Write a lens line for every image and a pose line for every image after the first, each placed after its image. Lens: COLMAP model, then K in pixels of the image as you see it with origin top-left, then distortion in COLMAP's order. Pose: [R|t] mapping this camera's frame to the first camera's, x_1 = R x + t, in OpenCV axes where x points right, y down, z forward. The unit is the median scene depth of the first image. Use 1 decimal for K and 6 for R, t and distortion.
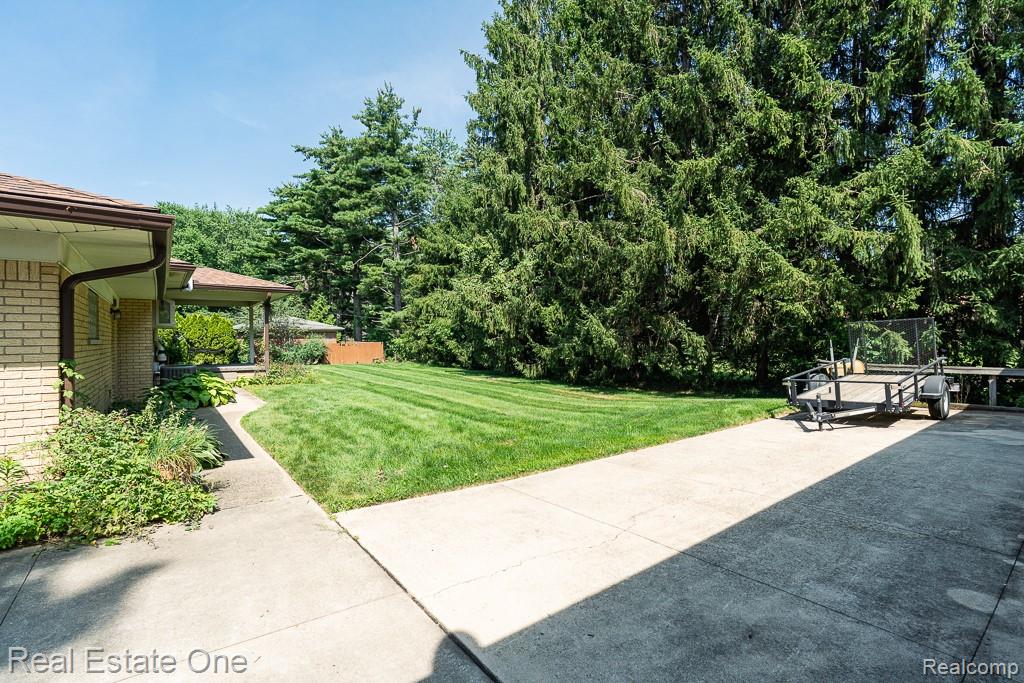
lens RADIAL K [[467.7, 0, 501.3], [0, 467.7, 346.8], [0, 0, 1]] dist [-0.002172, 0.000548]
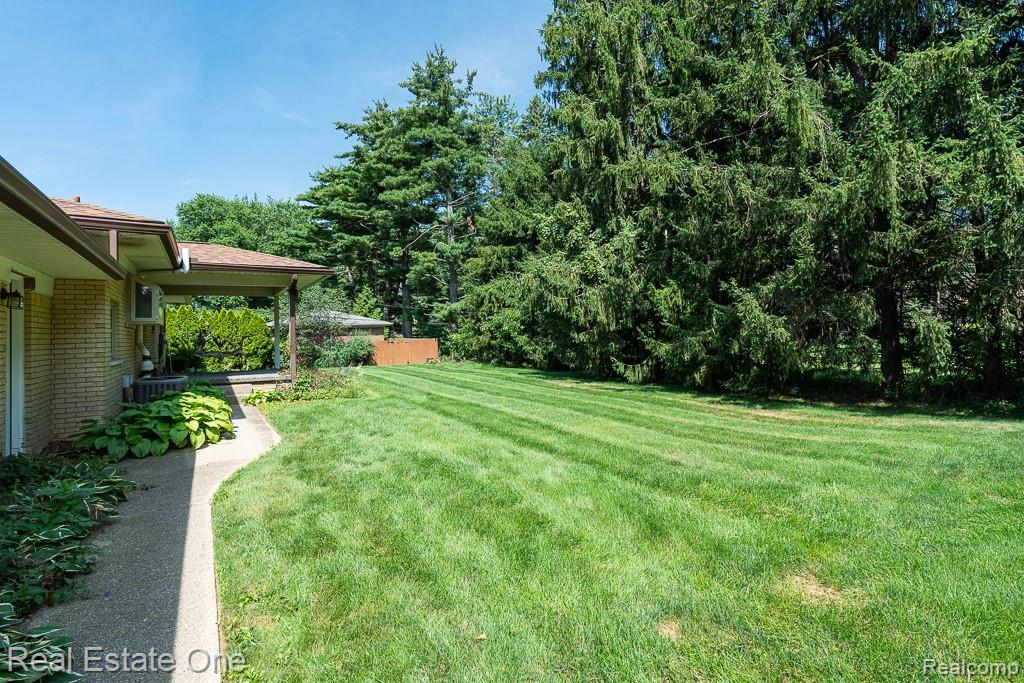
lens RADIAL K [[467.7, 0, 521.5], [0, 467.7, 334.4], [0, 0, 1]] dist [-0.002172, 0.000548]
pose [[0.998616, -0.016010, -0.050093, -0.072380], [0.015307, 0.999779, -0.014396, -0.003764], [0.050312, 0.013610, 0.998641, 0.195169]]
